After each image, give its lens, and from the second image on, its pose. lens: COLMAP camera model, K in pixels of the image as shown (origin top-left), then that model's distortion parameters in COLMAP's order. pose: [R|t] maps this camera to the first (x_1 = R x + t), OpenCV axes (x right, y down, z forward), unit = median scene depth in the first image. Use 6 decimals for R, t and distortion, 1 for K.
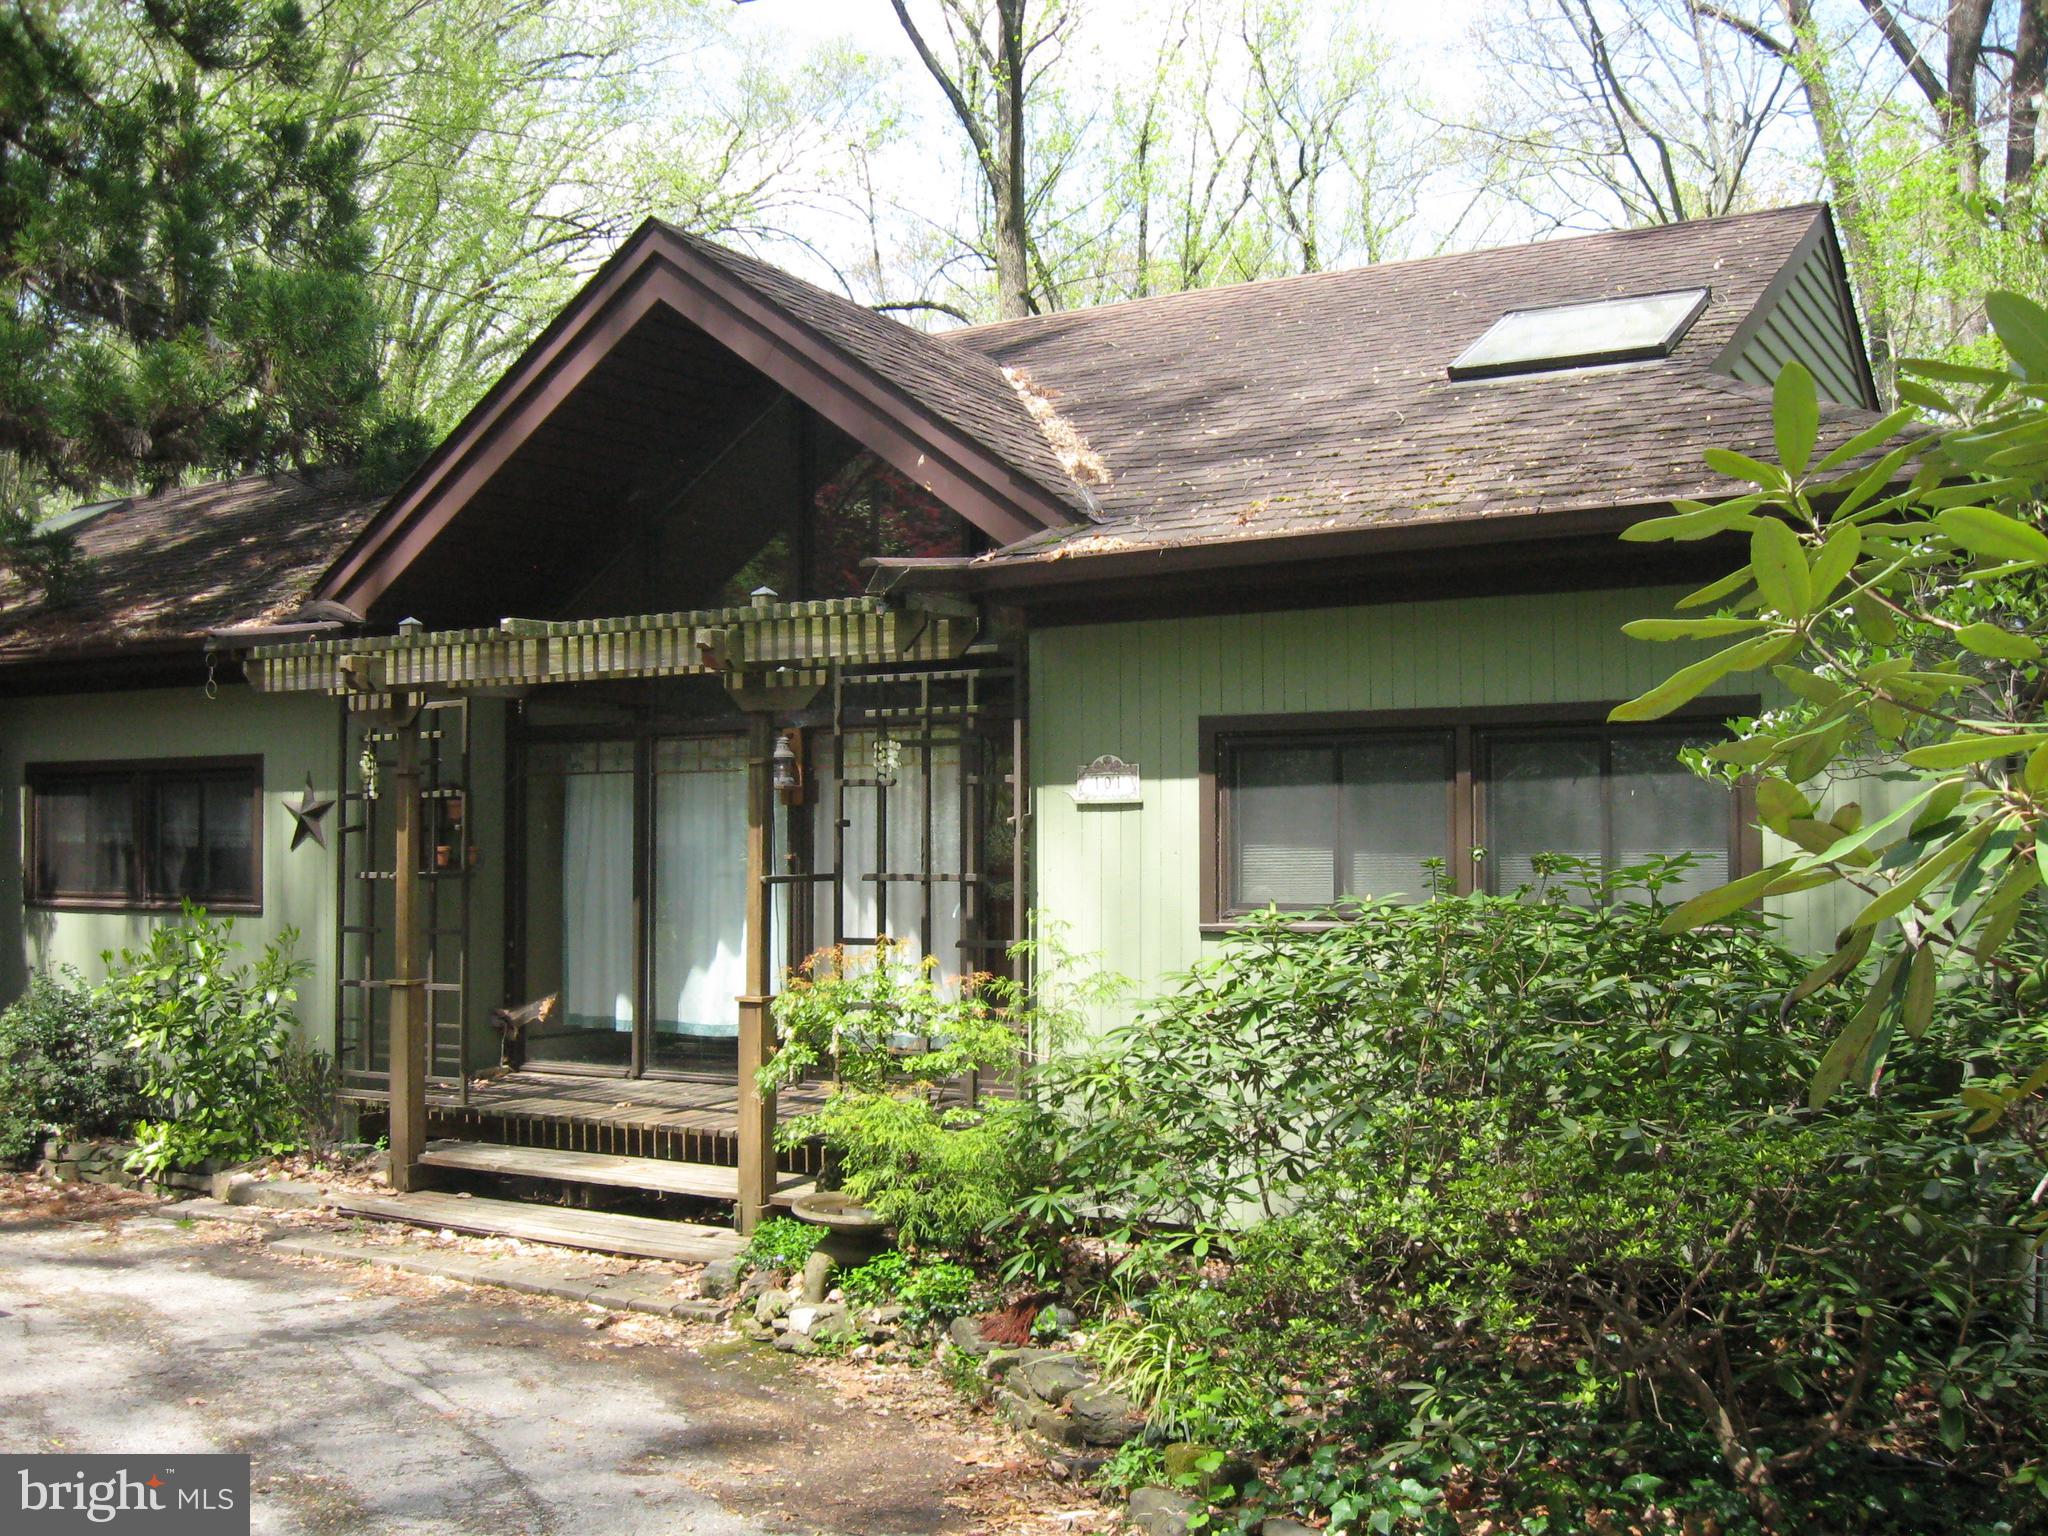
lens RADIAL K [[2134.2, 0, 1024.0], [0, 2134.2, 768.0], [0, 0, 1]] dist [-0.138930, 0.040561]
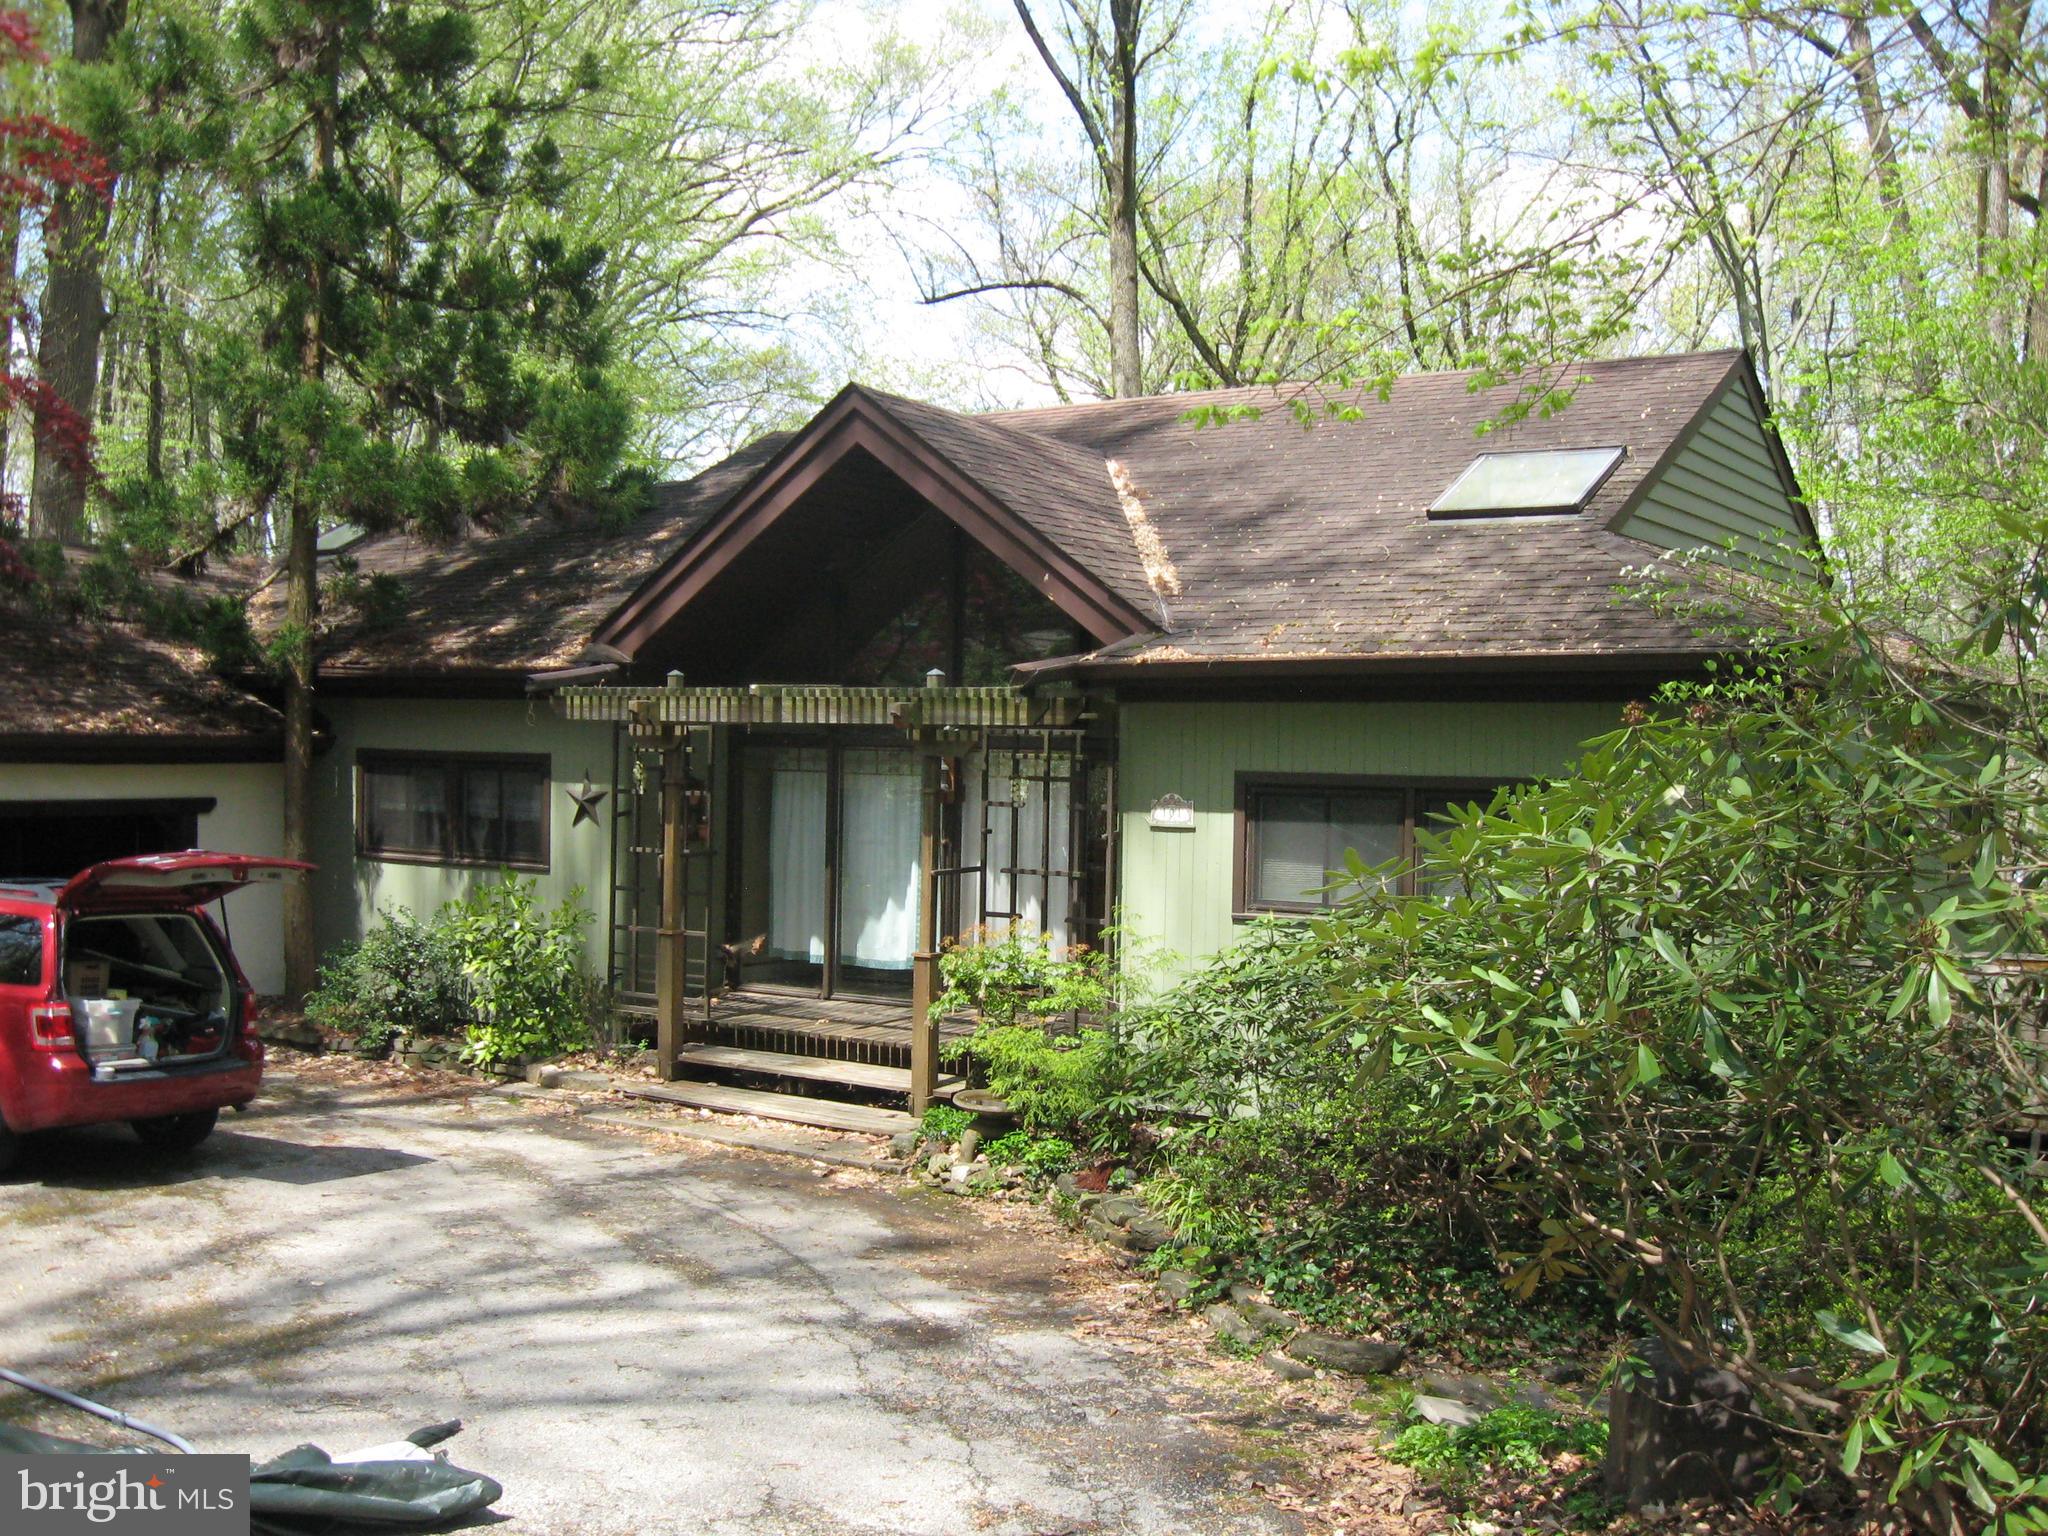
lens RADIAL K [[2085.4, 0, 1055.3], [0, 2085.4, 765.0], [0, 0, 1]] dist [-0.149244, 0.001324]
pose [[0.999171, 0.020145, -0.035368, 0.009201], [-0.018380, 0.998603, 0.049544, -0.090111], [0.036317, -0.048853, 0.998146, -0.395397]]
